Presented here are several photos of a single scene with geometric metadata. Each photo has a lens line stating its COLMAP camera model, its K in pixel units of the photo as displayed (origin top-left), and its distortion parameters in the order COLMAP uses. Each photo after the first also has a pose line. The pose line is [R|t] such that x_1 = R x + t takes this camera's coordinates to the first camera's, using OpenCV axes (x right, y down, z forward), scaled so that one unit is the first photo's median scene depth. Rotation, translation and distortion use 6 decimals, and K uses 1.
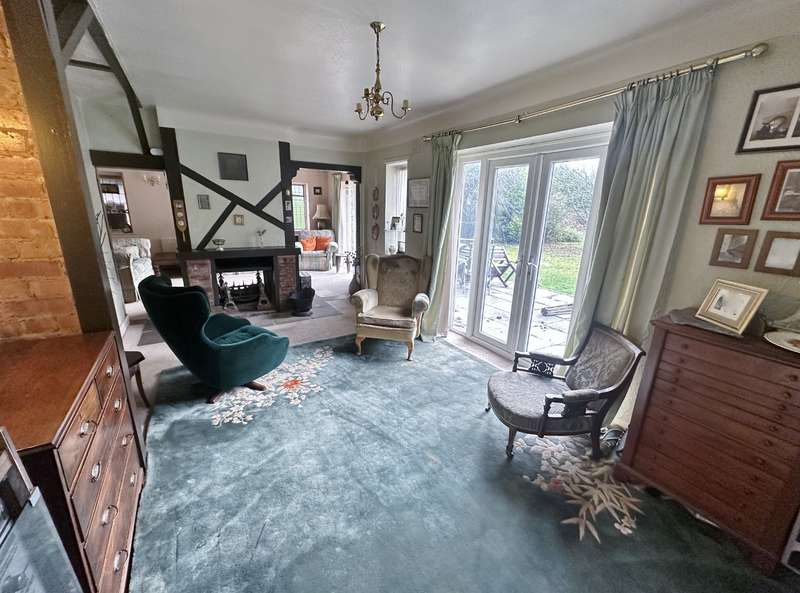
lens RADIAL K [[319.2, 0, 397.0], [0, 319.2, 294.6], [0, 0, 1]] dist [0.000095, -0.000104]
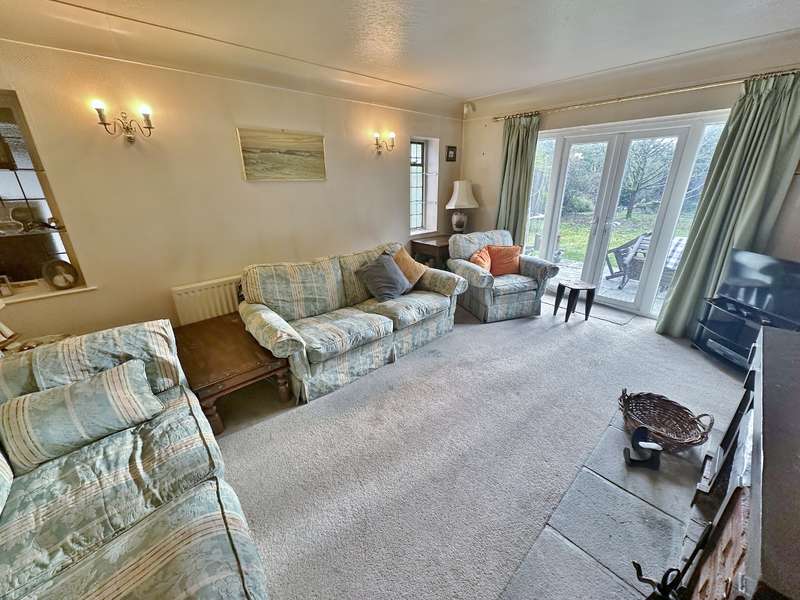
lens RADIAL K [[317.4, 0, 401.7], [0, 317.4, 297.8], [0, 0, 1]] dist [-0.000051, -0.000179]
pose [[0.982143, -0.096612, 0.161433, -0.906104], [0.082197, 0.992200, 0.093715, -0.302343], [-0.169228, -0.078772, 0.982424, 1.001805]]
